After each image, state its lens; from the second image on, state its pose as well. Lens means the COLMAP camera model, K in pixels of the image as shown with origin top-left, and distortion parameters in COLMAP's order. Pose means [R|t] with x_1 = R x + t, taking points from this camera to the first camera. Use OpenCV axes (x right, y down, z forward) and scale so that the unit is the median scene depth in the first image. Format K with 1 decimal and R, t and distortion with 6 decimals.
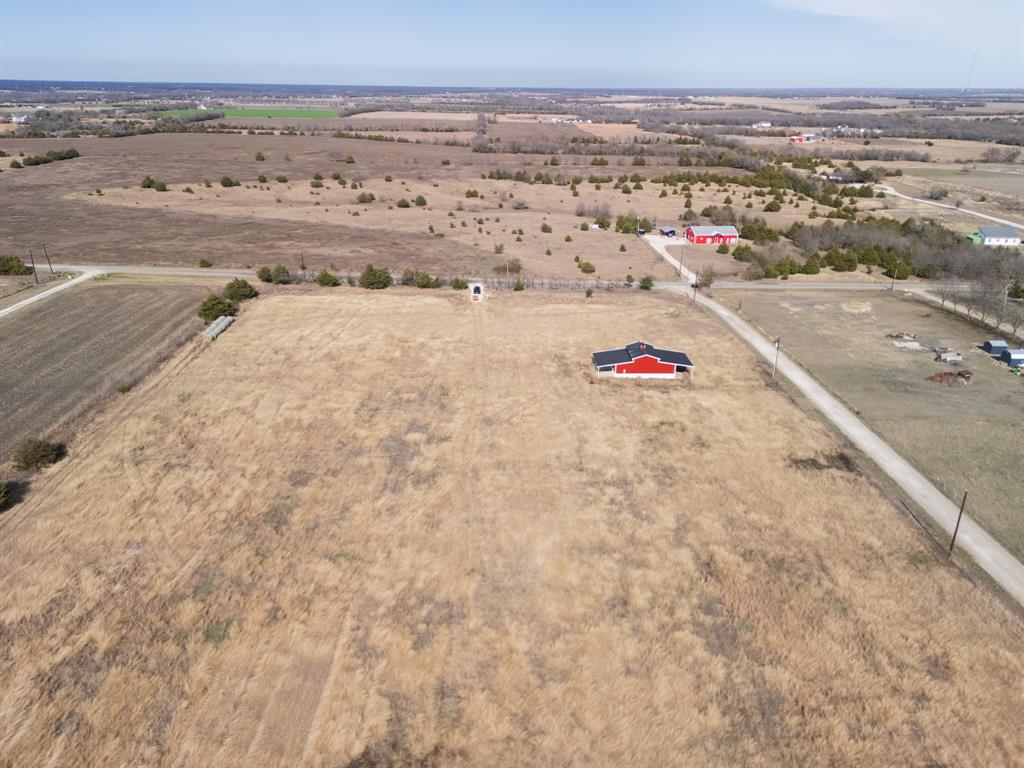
lens RADIAL K [[750.7, 0, 514.4], [0, 750.7, 384.9], [0, 0, 1]] dist [0.084854, -0.088581]
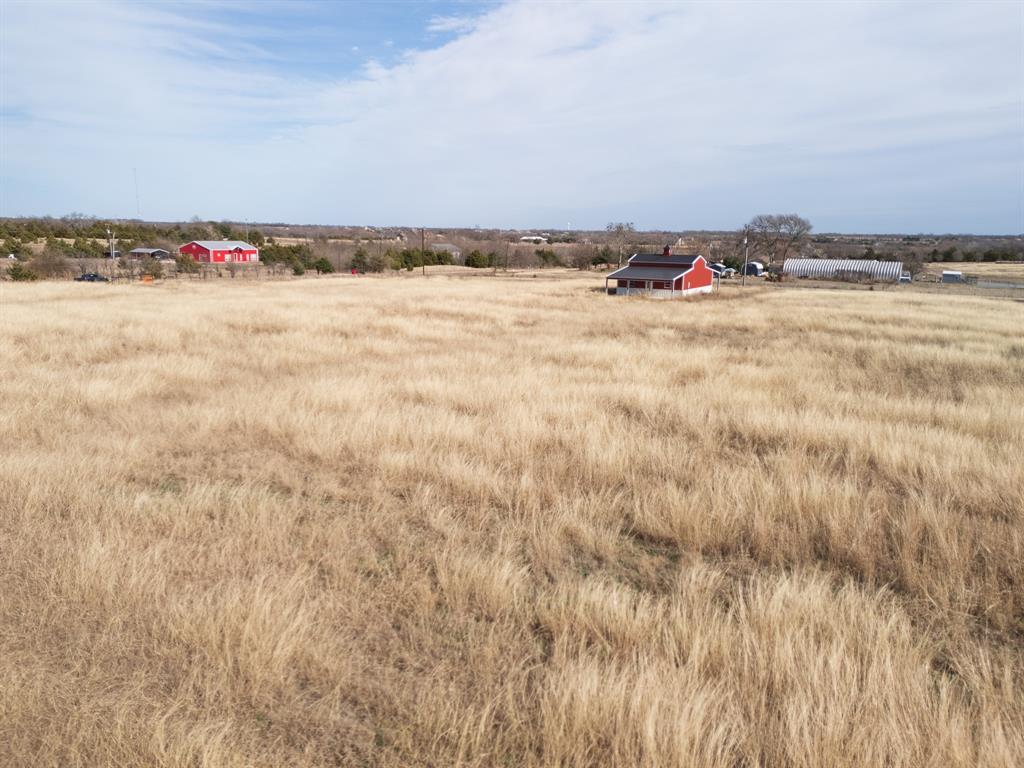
lens RADIAL K [[750.7, 0, 514.4], [0, 750.7, 384.9], [0, 0, 1]] dist [0.084854, -0.088581]
pose [[0.524109, -0.171006, 0.834306, -0.426431], [0.301150, 0.953556, 0.006267, 0.011591], [-0.796630, 0.247967, 0.551266, 0.737687]]
